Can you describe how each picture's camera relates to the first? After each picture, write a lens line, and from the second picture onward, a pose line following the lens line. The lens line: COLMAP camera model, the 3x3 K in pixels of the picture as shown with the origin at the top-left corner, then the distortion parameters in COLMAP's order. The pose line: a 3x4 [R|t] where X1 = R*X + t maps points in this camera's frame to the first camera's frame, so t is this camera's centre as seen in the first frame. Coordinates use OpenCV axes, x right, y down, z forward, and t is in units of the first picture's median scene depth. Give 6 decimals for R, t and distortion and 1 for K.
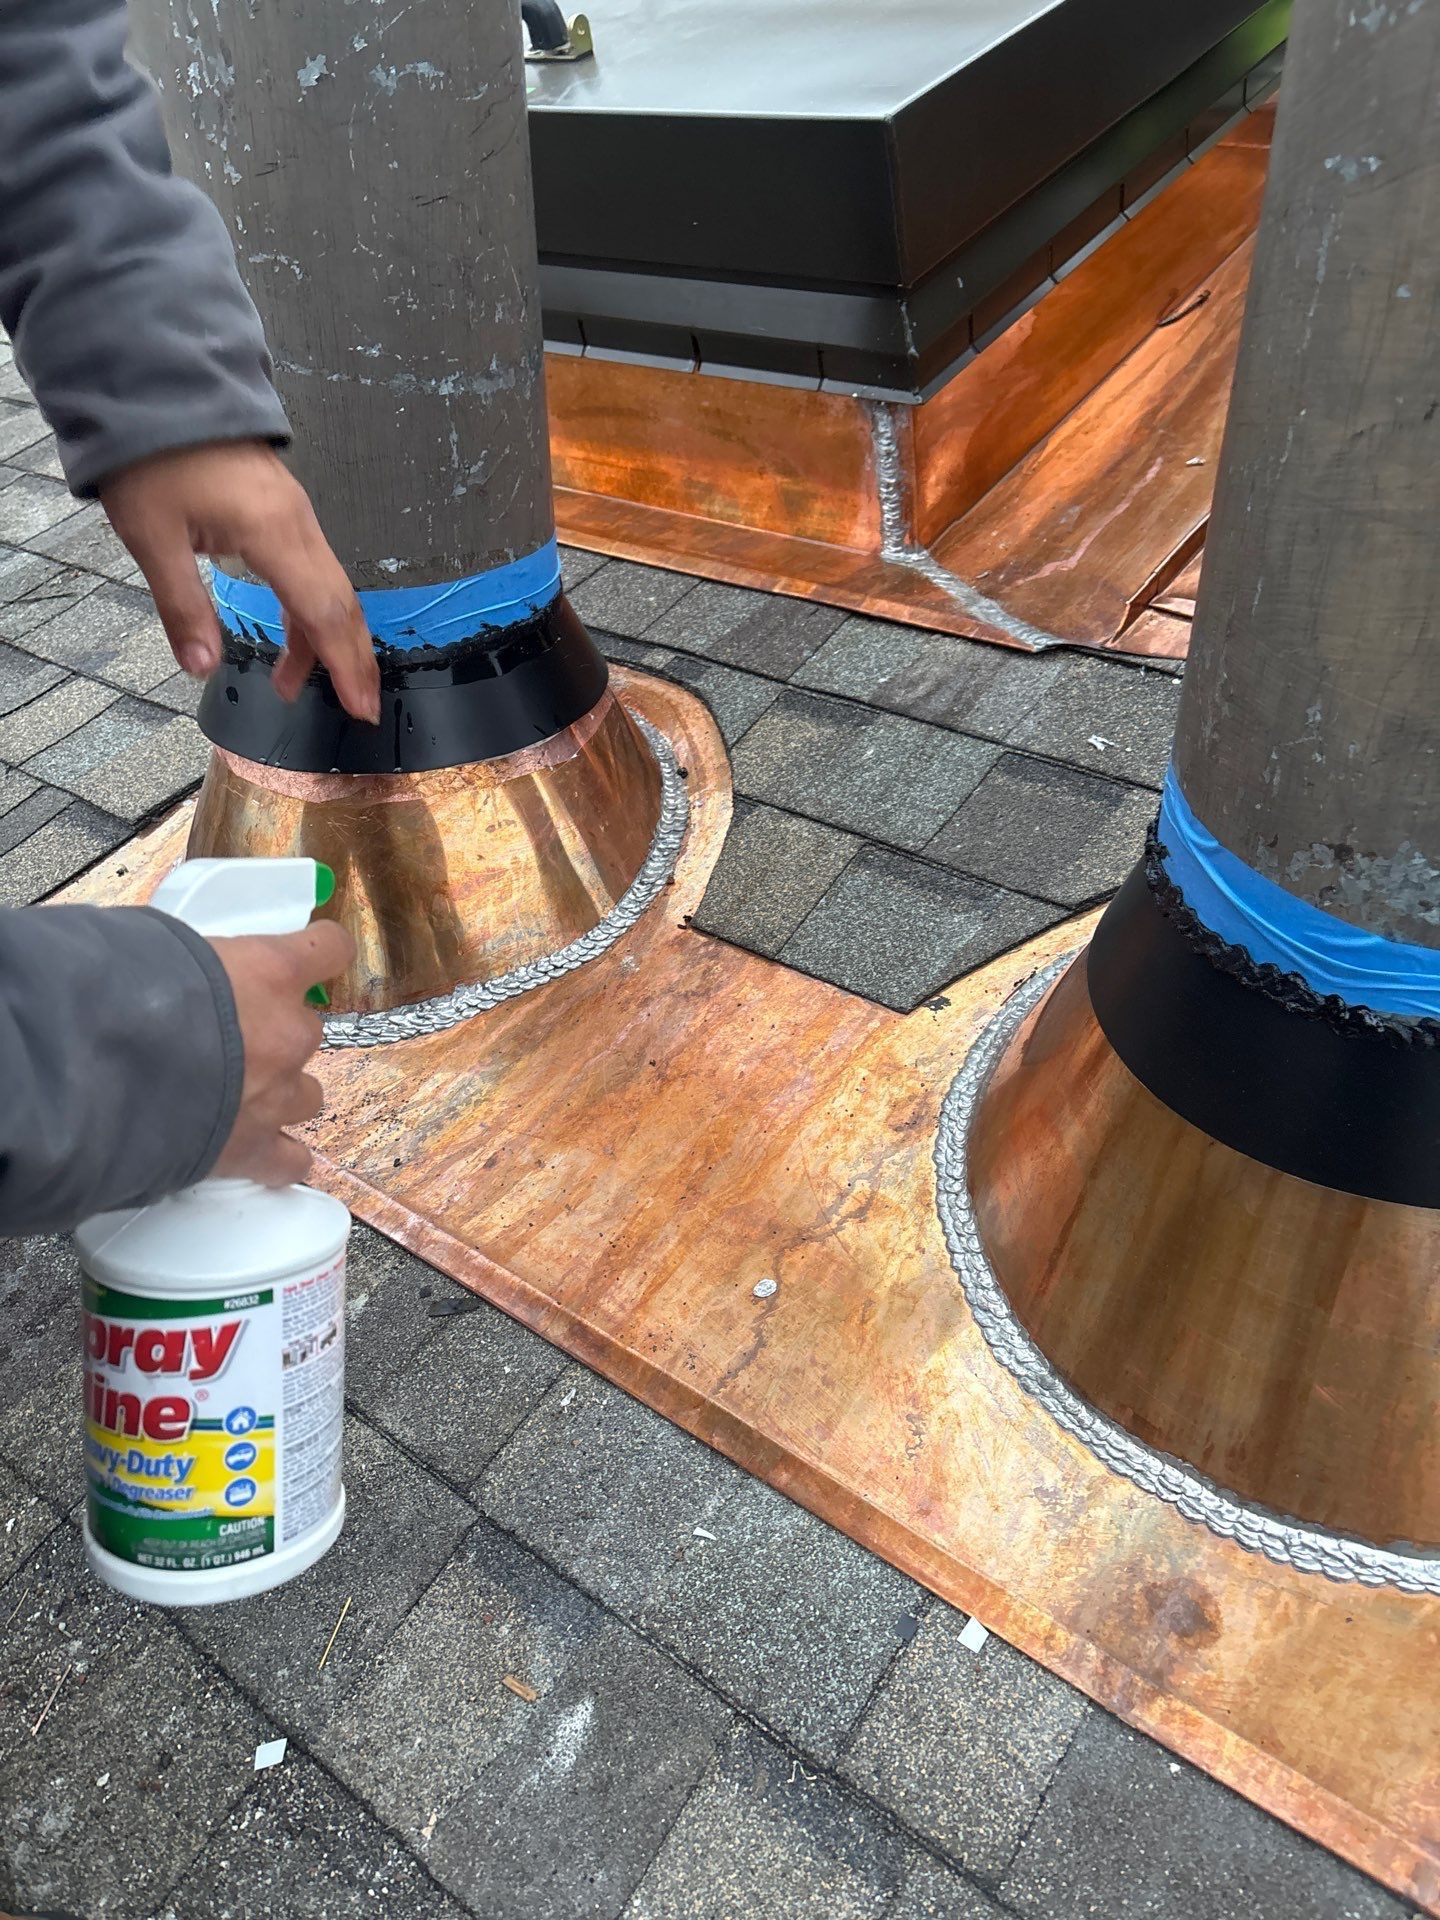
lens RADIAL K [[1426.0, 0, 727.0], [0, 1426.0, 953.9], [0, 0, 1]] dist [0.046956, -0.046810]
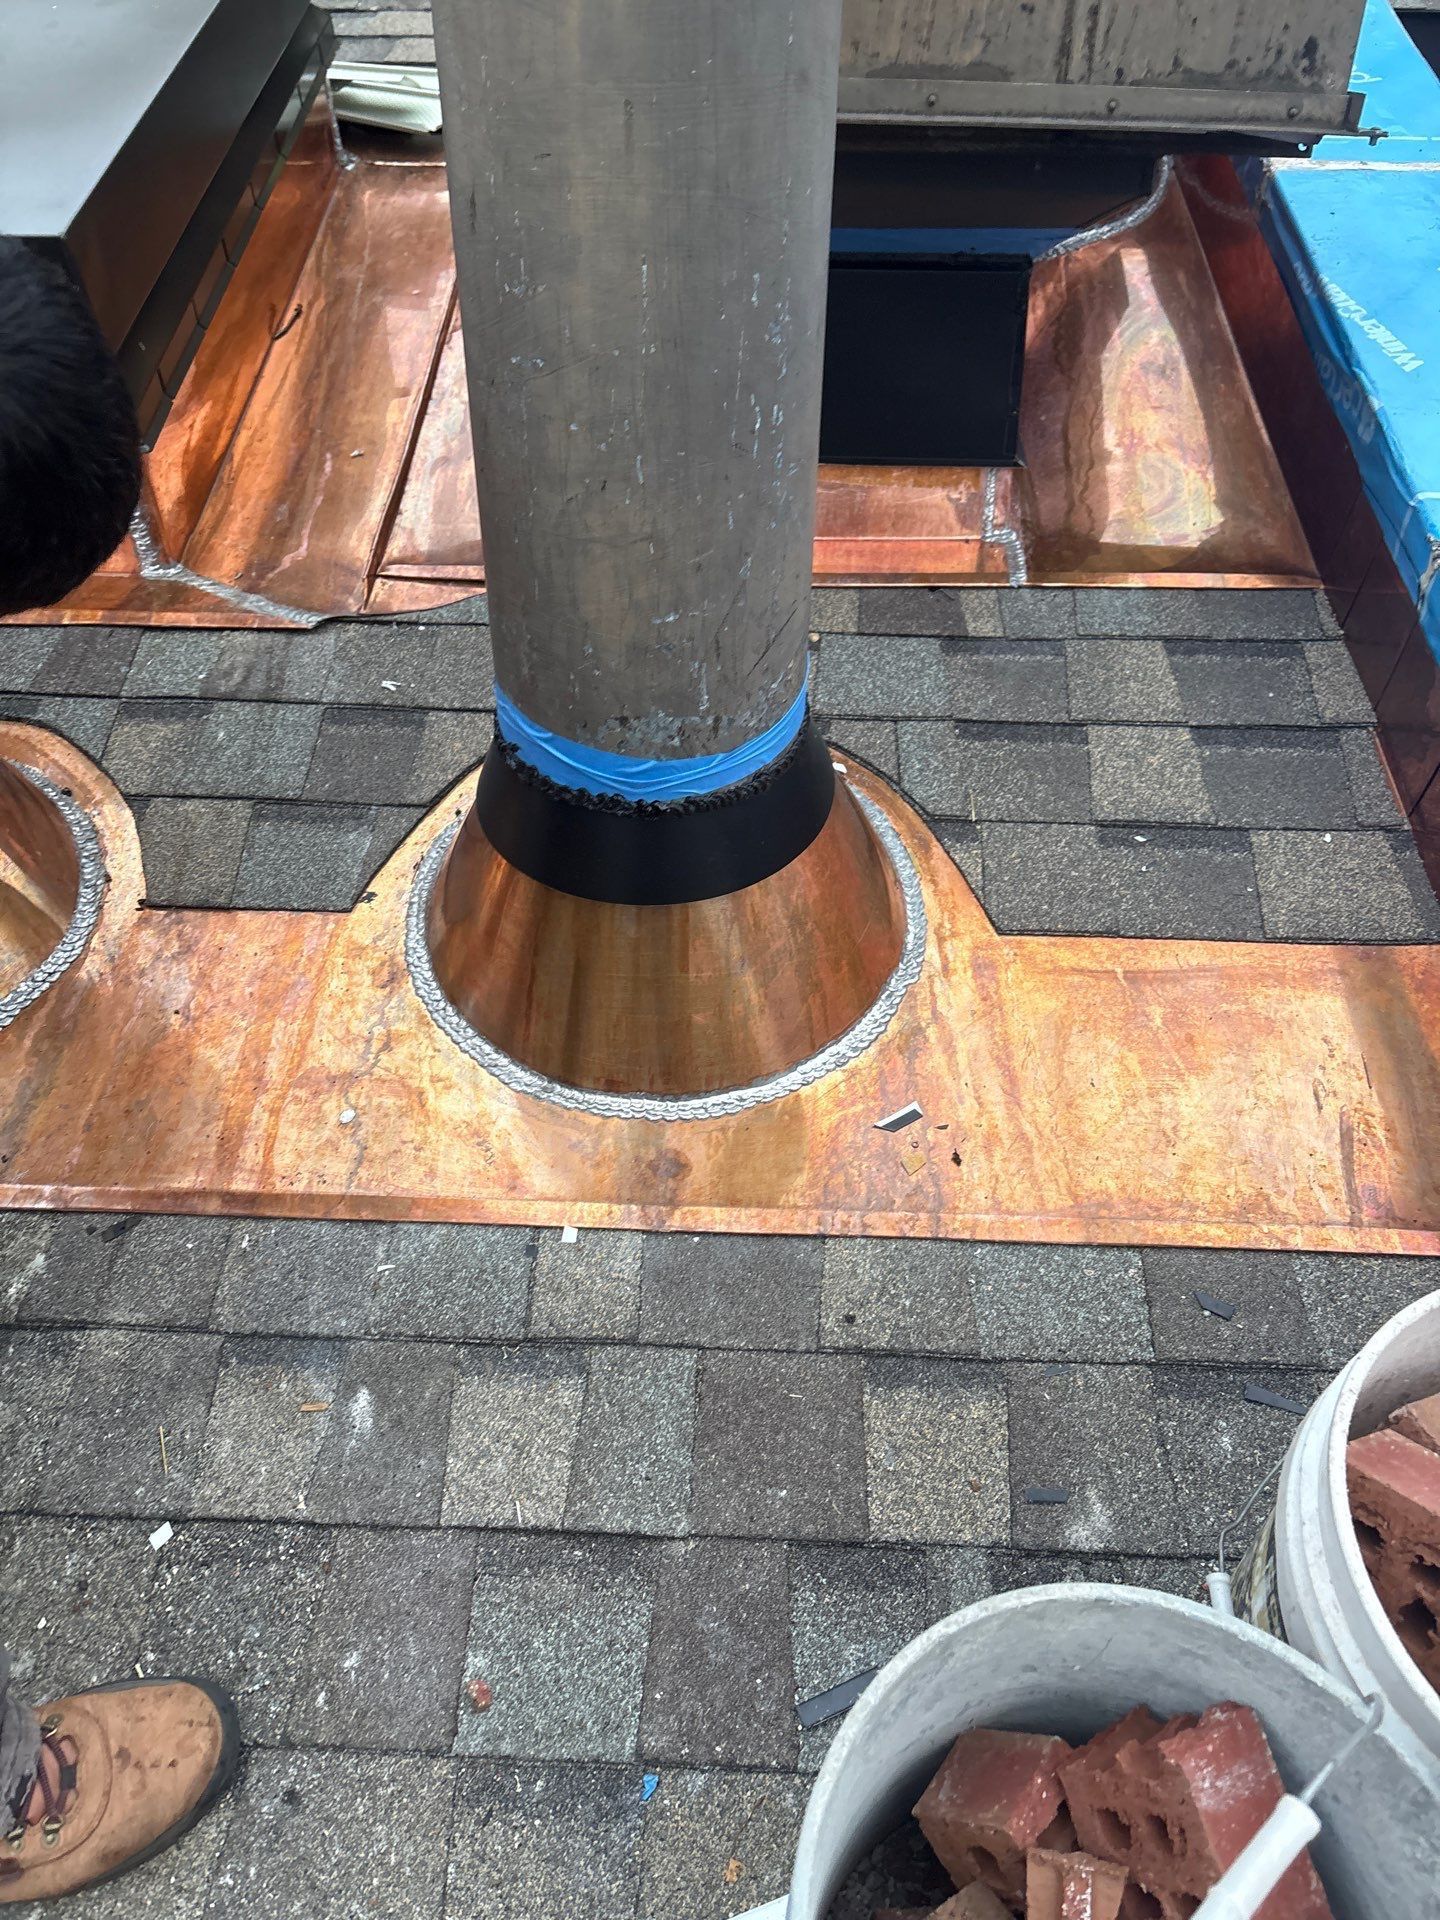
lens RADIAL K [[1426.0, 0, 705.3], [0, 1426.0, 962.3], [0, 0, 1]] dist [0.046956, -0.046810]
pose [[0.806828, -0.336160, 0.485823, -0.328195], [0.303371, 0.941379, 0.147555, -0.013243], [-0.506946, 0.028333, 0.861512, -0.417637]]
